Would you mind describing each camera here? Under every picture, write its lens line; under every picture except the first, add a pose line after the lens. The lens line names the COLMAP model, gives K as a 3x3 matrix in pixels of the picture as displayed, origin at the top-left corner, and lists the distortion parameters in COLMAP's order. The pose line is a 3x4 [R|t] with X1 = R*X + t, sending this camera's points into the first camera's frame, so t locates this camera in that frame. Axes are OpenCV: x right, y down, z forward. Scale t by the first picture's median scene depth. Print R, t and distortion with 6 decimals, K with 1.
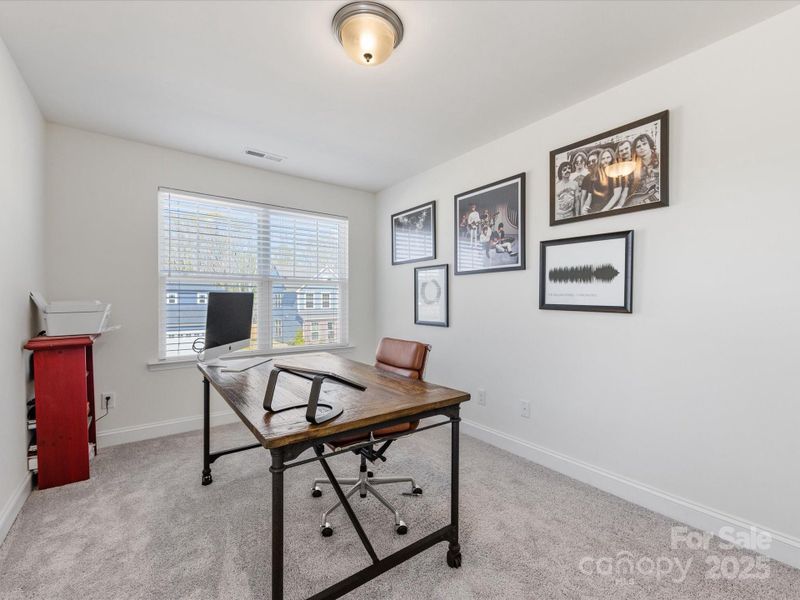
lens RADIAL K [[353.4, 0, 399.9], [0, 353.4, 304.1], [0, 0, 1]] dist [-0.003681, 0.000470]
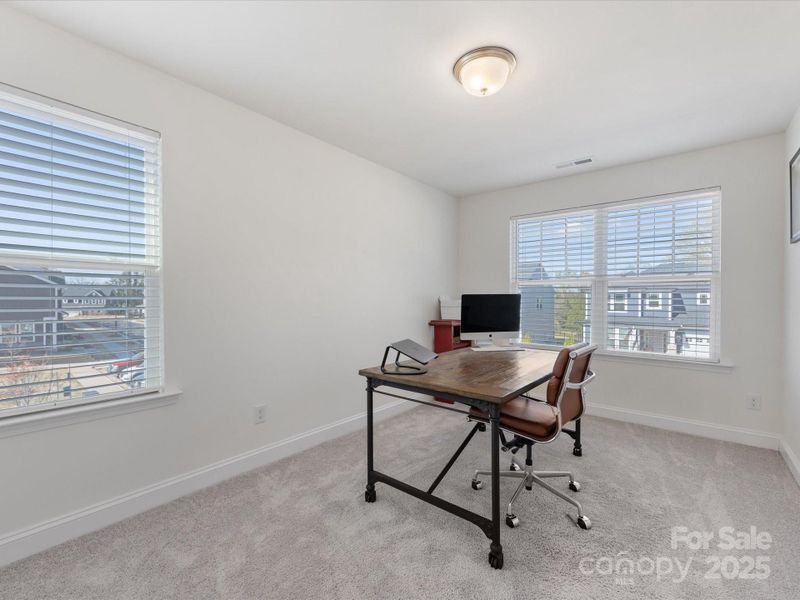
lens RADIAL K [[353.4, 0, 399.2], [0, 353.4, 298.9], [0, 0, 1]] dist [-0.003681, 0.000470]
pose [[0.230232, -0.003807, -0.973128, 0.673574], [-0.012762, 0.999895, -0.006931, -0.001334], [0.973052, 0.014015, 0.230159, 0.315731]]
